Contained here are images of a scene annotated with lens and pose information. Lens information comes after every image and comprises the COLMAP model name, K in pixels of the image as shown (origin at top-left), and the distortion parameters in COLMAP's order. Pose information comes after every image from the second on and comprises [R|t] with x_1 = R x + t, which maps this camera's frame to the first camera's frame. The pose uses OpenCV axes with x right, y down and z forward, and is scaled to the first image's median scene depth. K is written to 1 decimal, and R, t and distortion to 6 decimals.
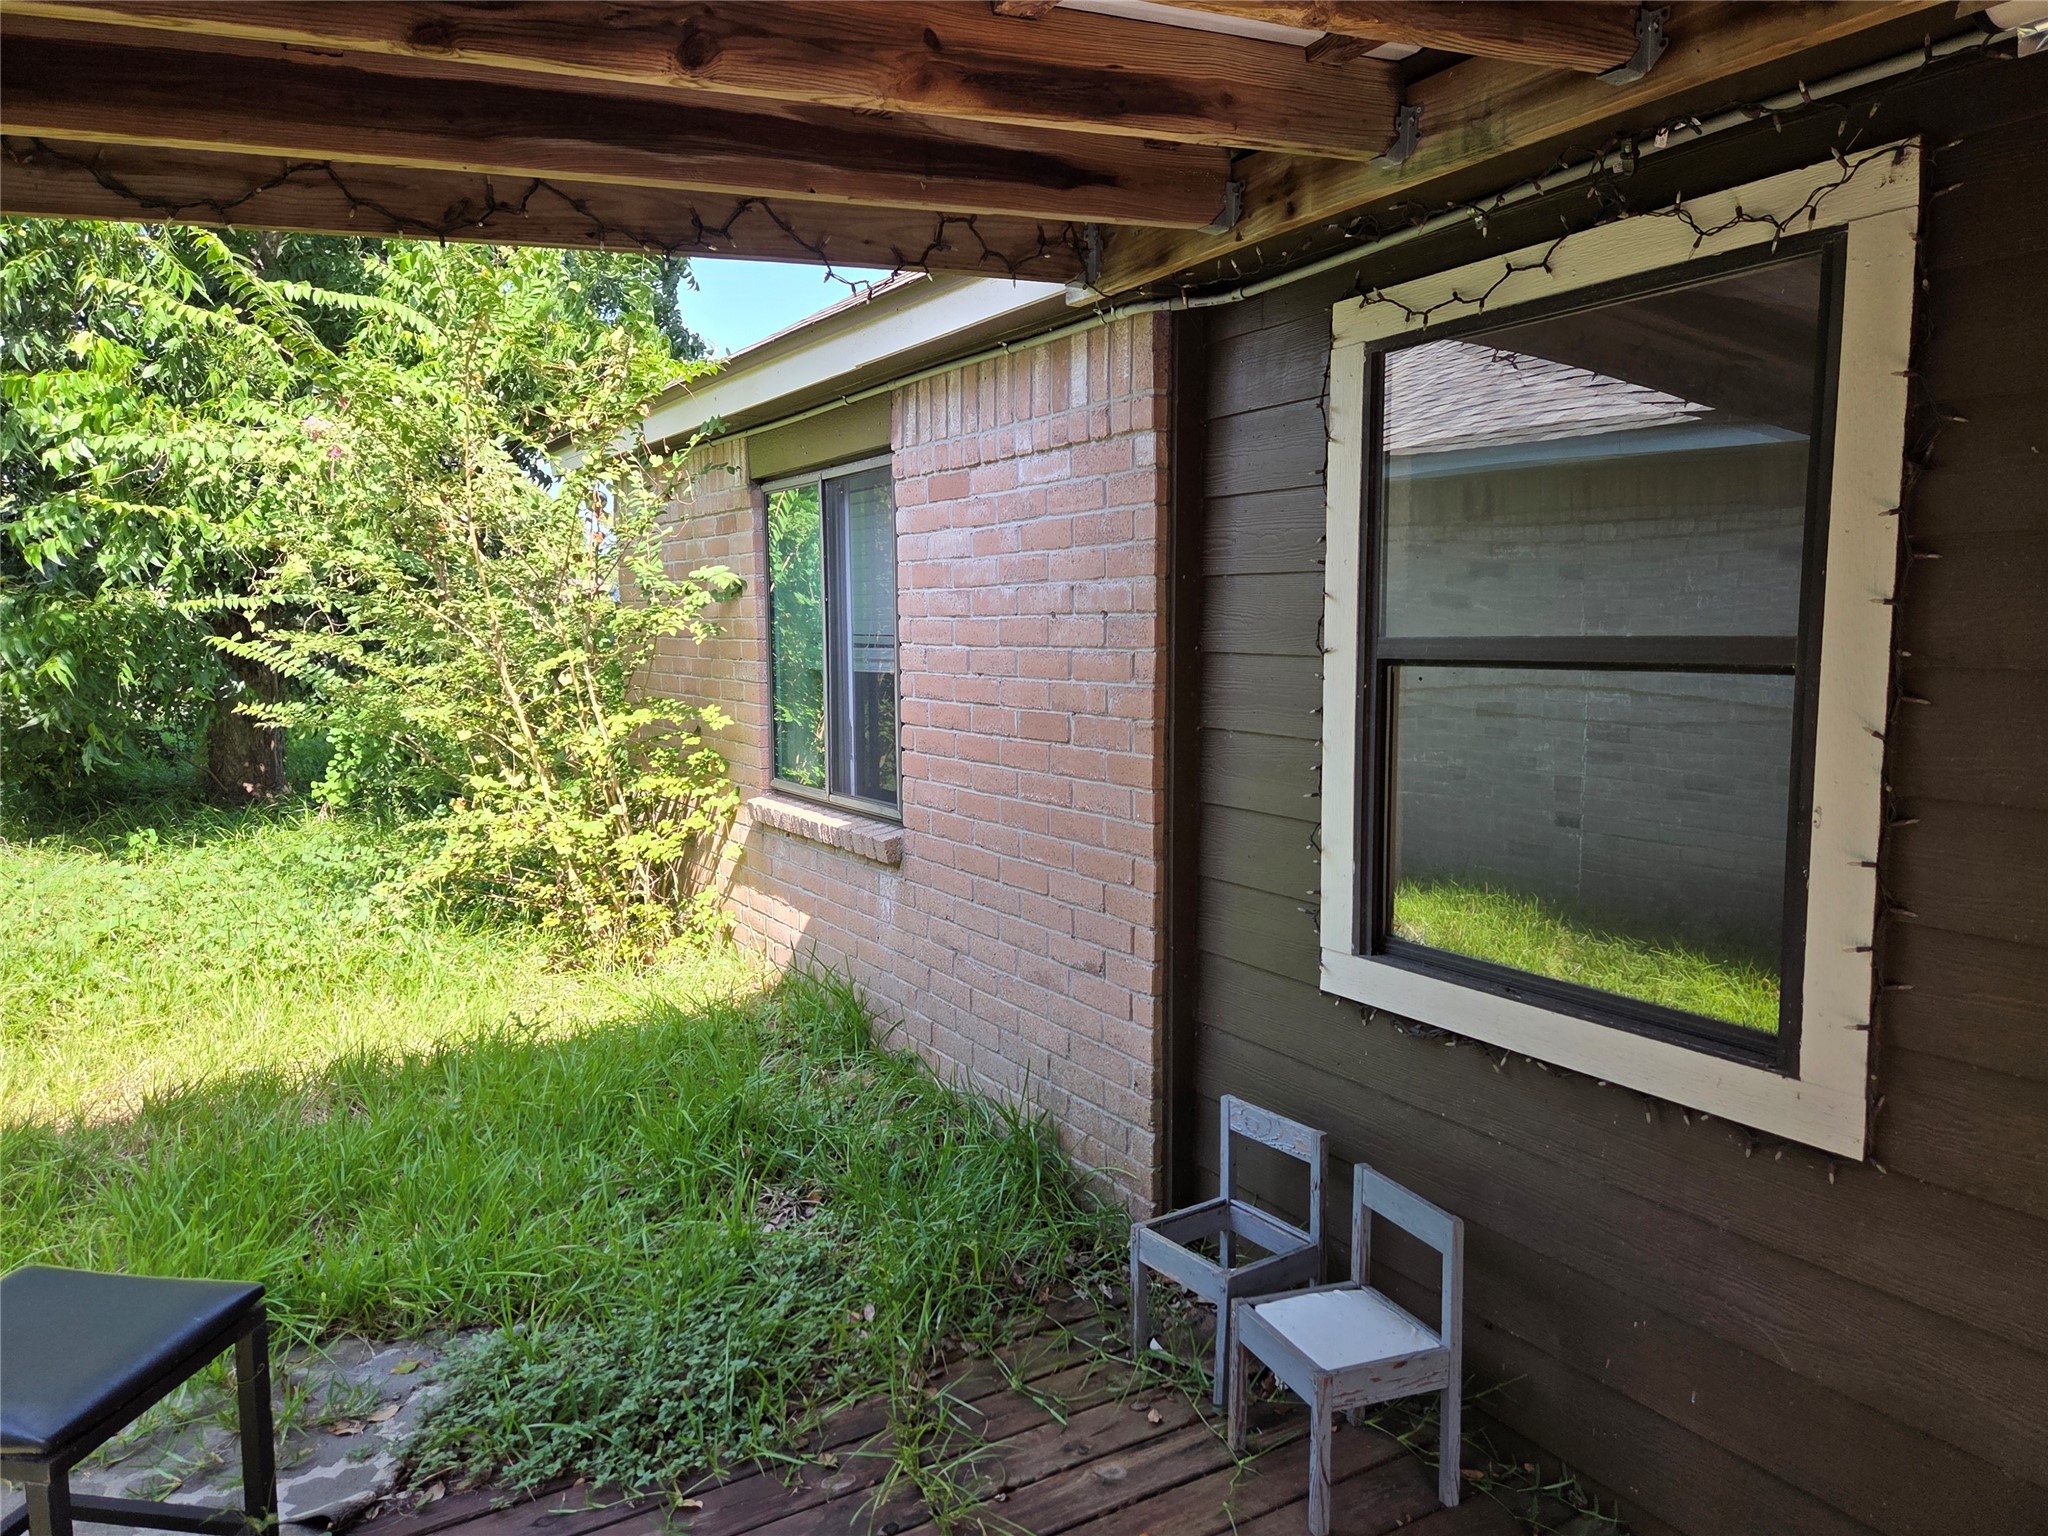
lens RADIAL K [[1403.7, 0, 1037.7], [0, 1403.7, 775.6], [0, 0, 1]] dist [0.094838, -0.073619]
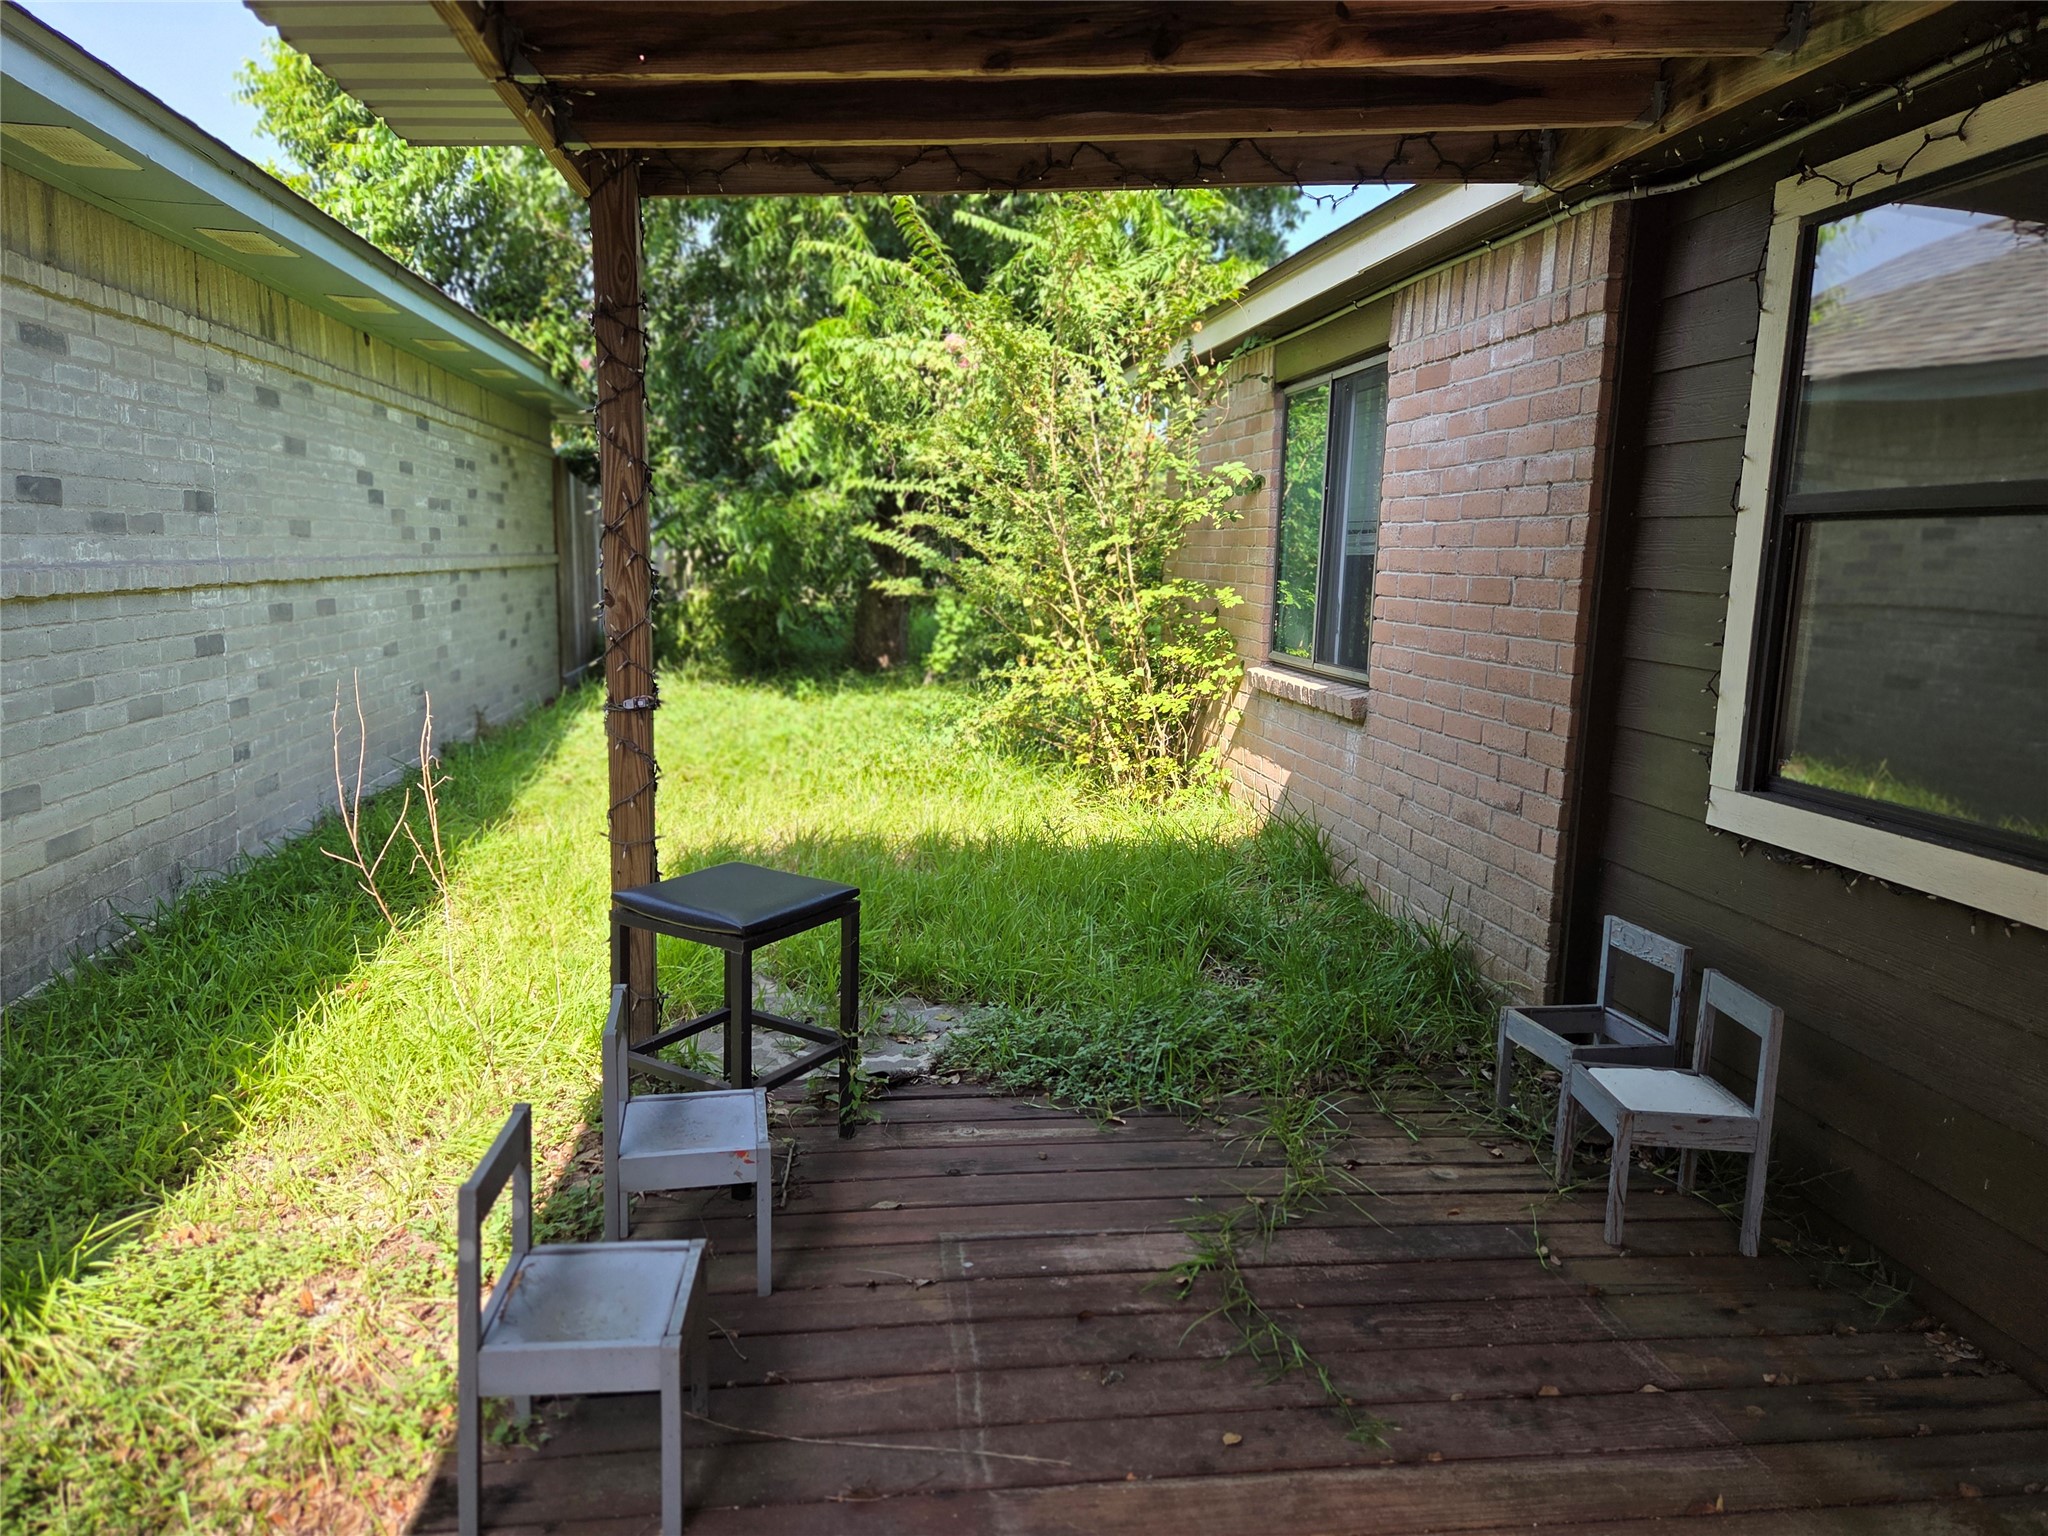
lens RADIAL K [[1403.7, 0, 1014.4], [0, 1403.7, 774.0], [0, 0, 1]] dist [0.094838, -0.073619]
pose [[0.914499, 0.093131, -0.393723, 0.141839], [-0.075487, 0.995334, 0.060102, 0.086183], [0.397483, -0.025242, 0.917262, -0.228043]]
